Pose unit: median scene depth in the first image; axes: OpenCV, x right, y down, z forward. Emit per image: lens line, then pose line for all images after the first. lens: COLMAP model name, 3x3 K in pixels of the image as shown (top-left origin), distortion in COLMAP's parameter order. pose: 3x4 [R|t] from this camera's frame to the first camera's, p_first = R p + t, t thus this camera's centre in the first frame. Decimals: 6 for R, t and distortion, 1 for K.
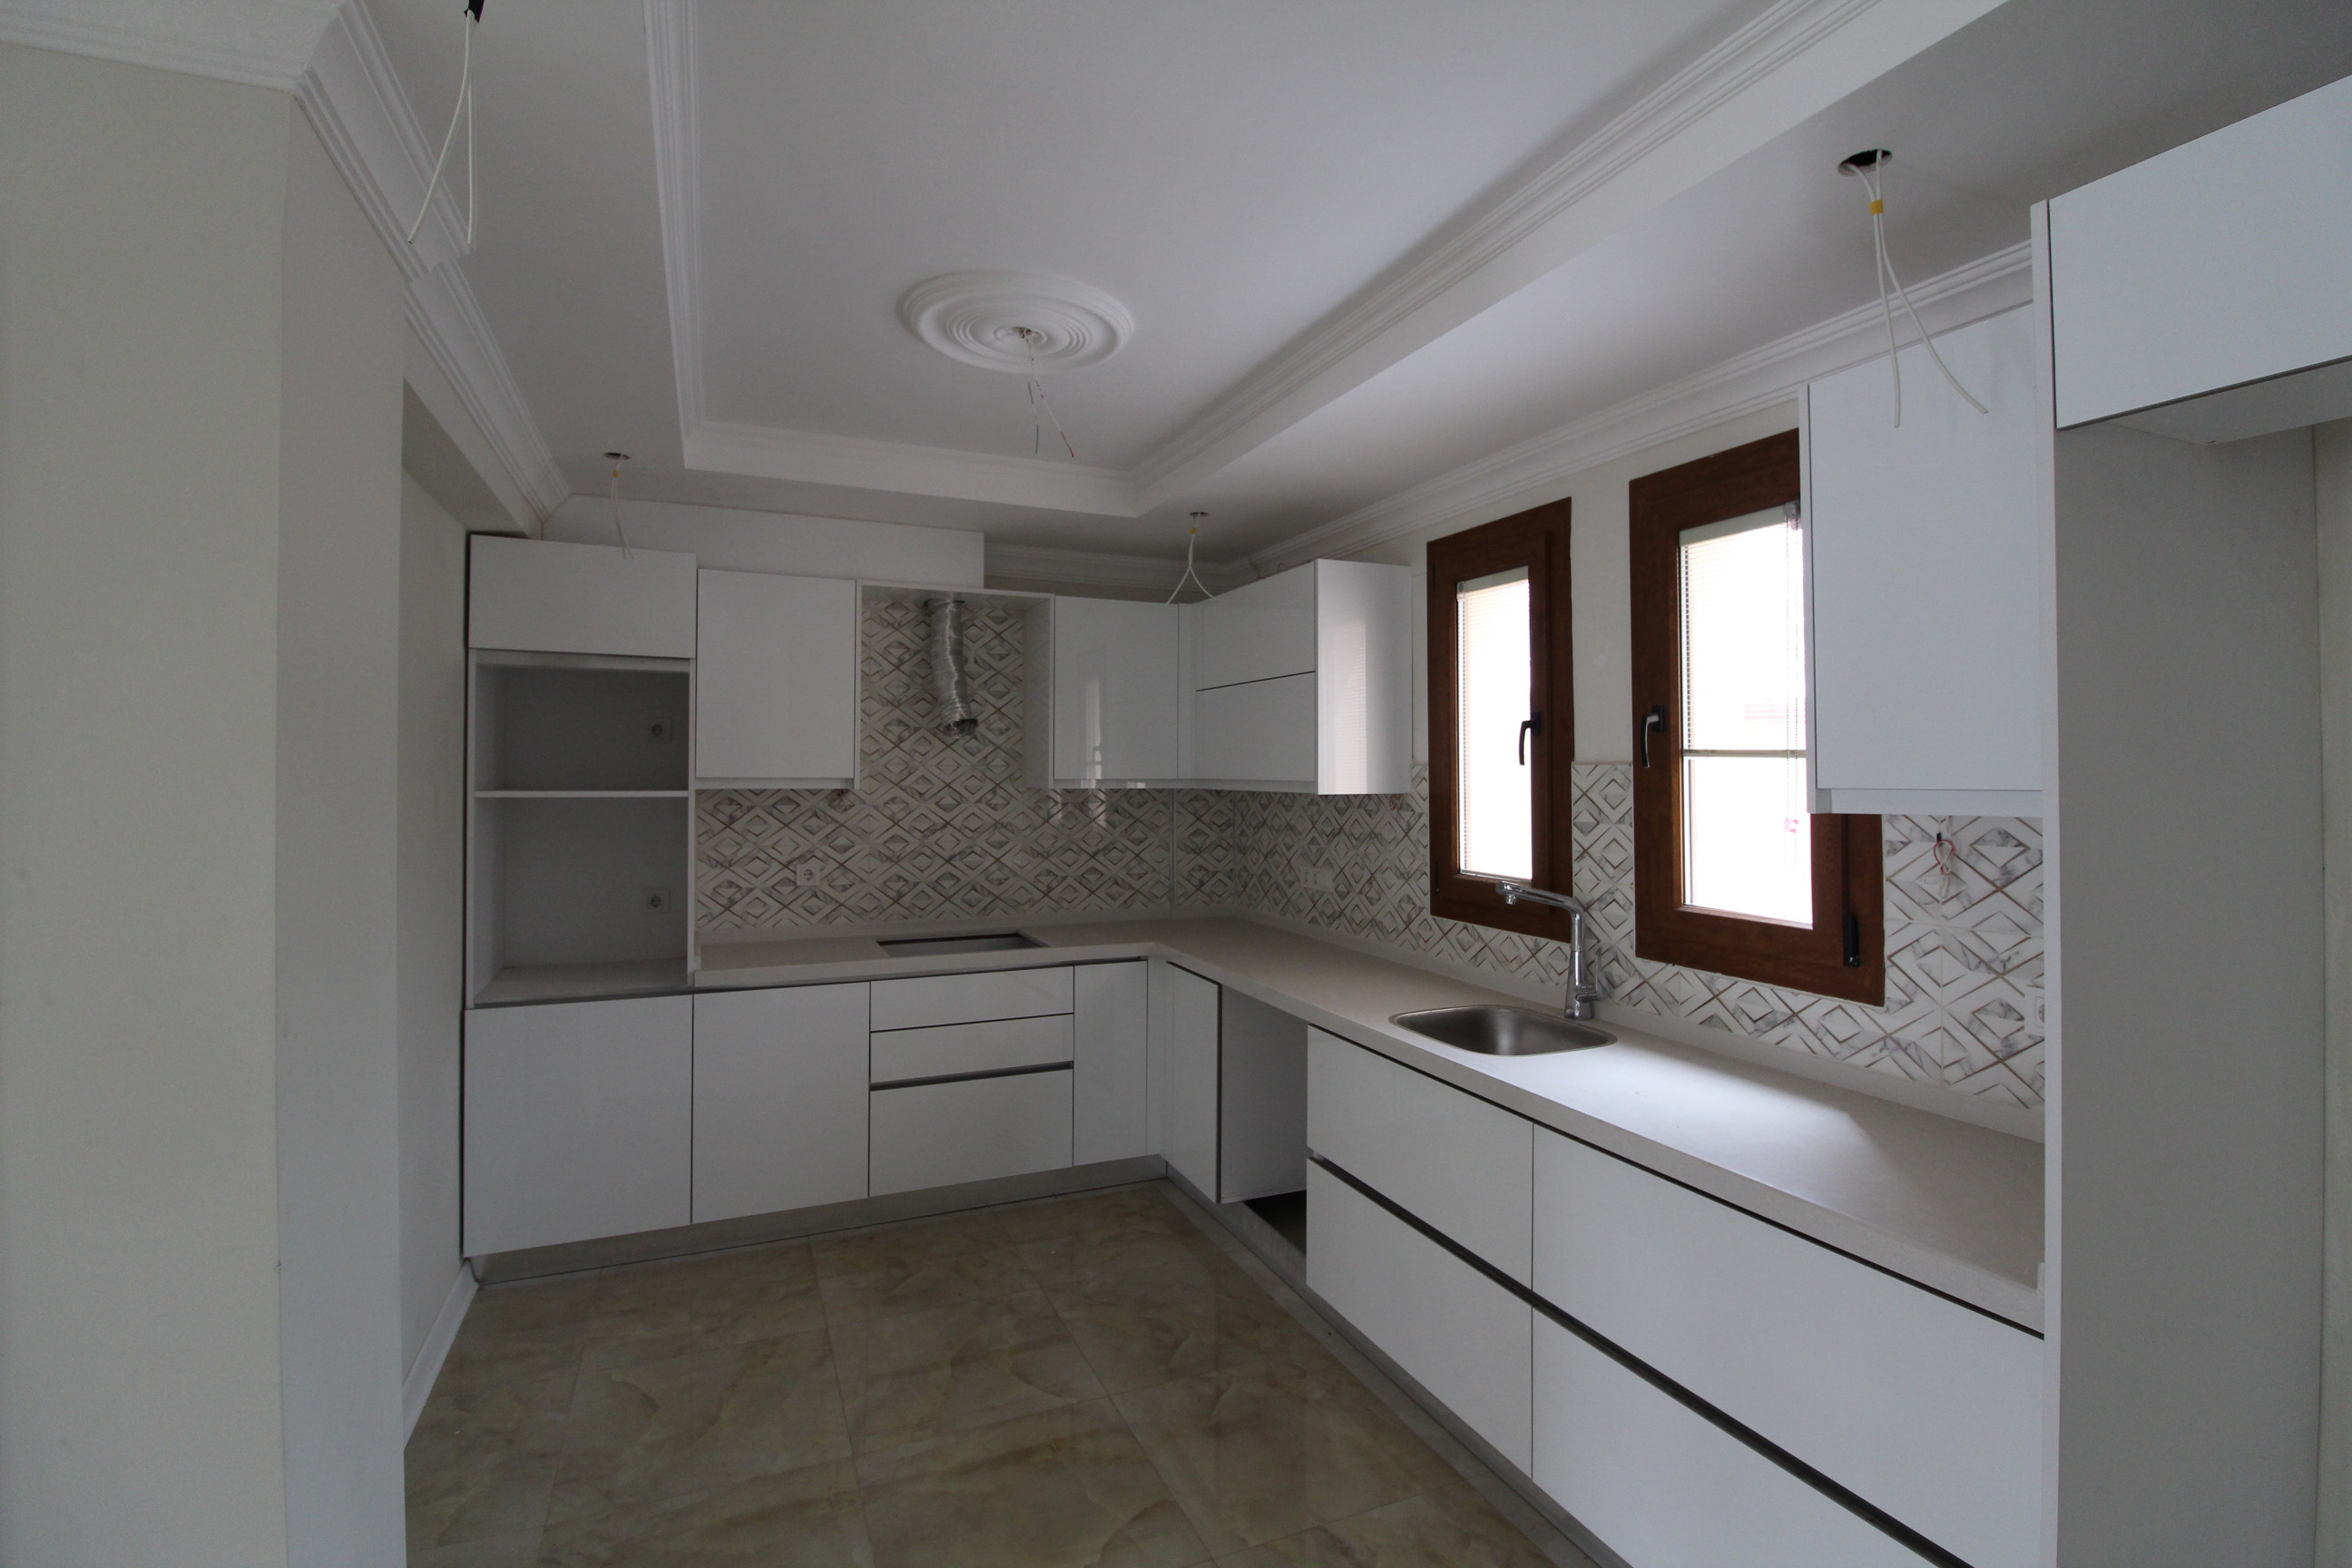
lens RADIAL K [[1084.0, 0, 1187.1], [0, 1084.0, 764.7], [0, 0, 1]] dist [-0.000399, -0.012759]
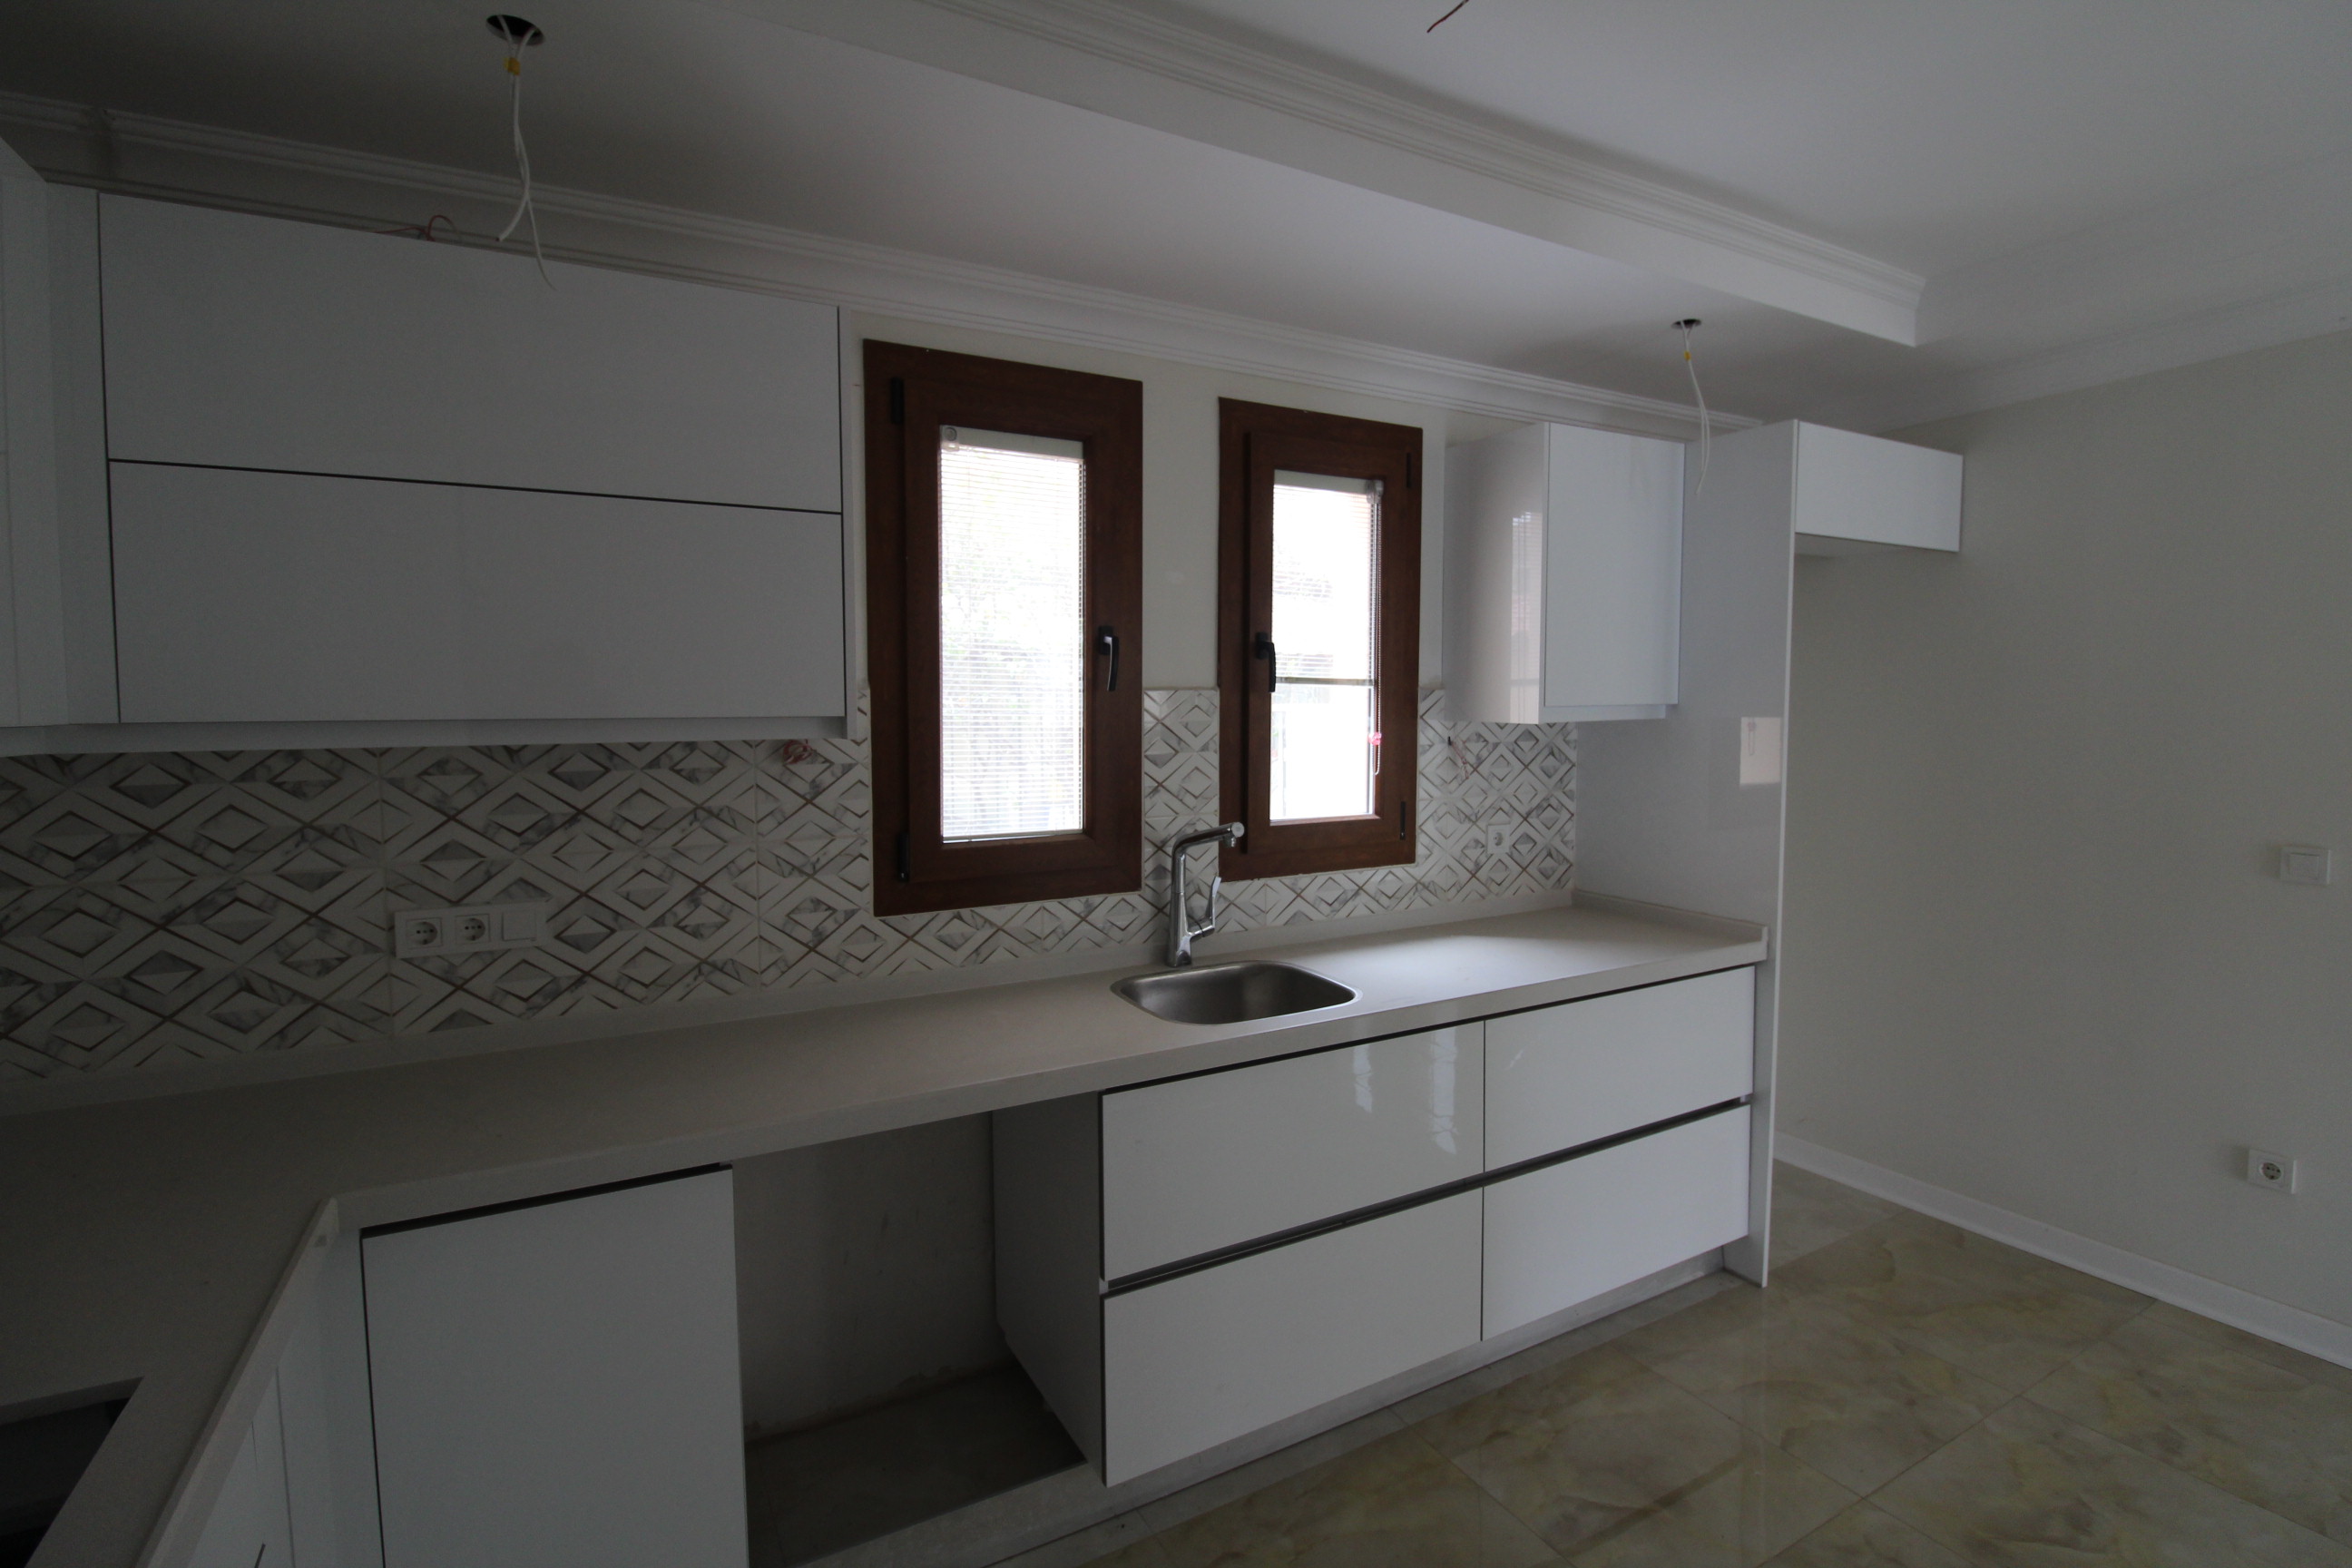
lens RADIAL K [[1082.0, 0, 1178.5], [0, 1082.0, 763.3], [0, 0, 1]] dist [-0.001377, -0.012203]
pose [[-0.100537, -0.059544, 0.993150, -0.442337], [-0.001856, 0.998217, 0.059660, 0.005904], [-0.994932, 0.004154, -0.100468, 0.884288]]
